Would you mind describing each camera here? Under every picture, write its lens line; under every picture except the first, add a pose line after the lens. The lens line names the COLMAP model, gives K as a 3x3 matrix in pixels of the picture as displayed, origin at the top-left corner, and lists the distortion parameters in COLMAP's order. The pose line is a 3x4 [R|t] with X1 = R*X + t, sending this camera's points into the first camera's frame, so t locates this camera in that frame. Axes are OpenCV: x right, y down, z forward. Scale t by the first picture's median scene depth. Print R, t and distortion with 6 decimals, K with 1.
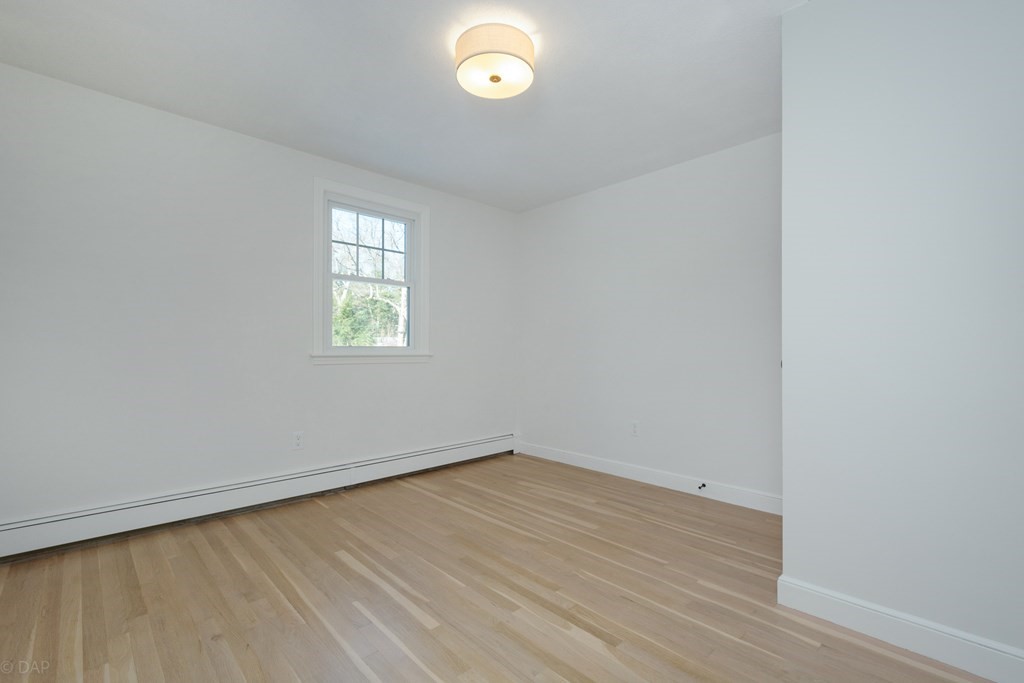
lens RADIAL K [[454.6, 0, 507.7], [0, 454.6, 334.6], [0, 0, 1]] dist [0.000902, -0.000084]
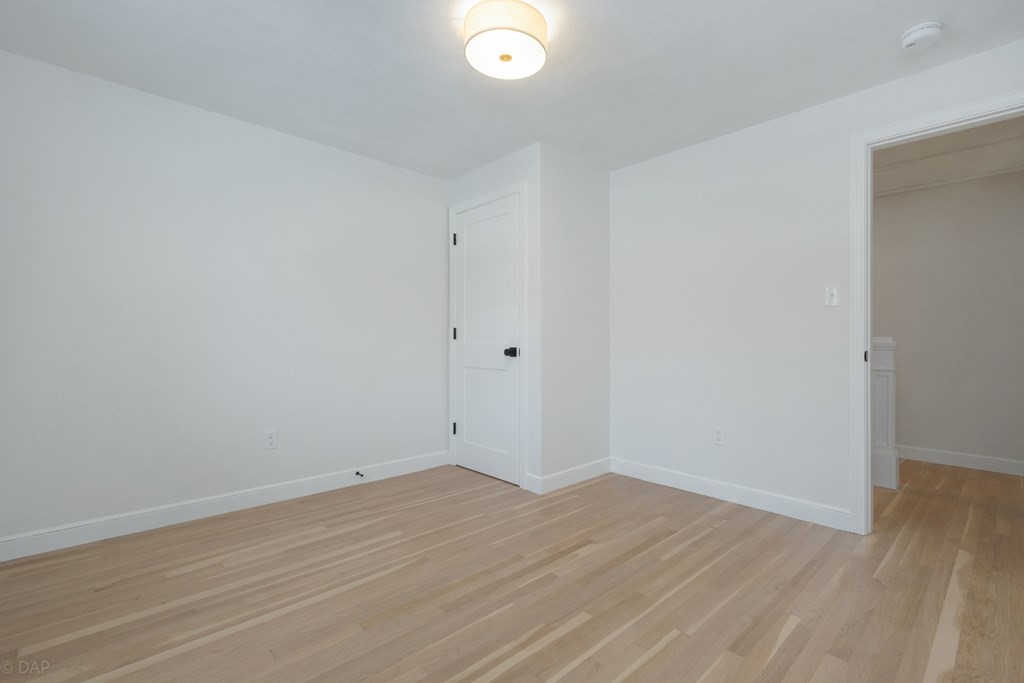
lens RADIAL K [[454.6, 0, 507.7], [0, 454.6, 334.6], [0, 0, 1]] dist [0.000902, -0.000084]
pose [[0.023368, 0.009020, 0.999686, -0.805755], [-0.030271, 0.999507, -0.008310, -0.007765], [-0.999269, -0.030068, 0.023629, 0.758957]]
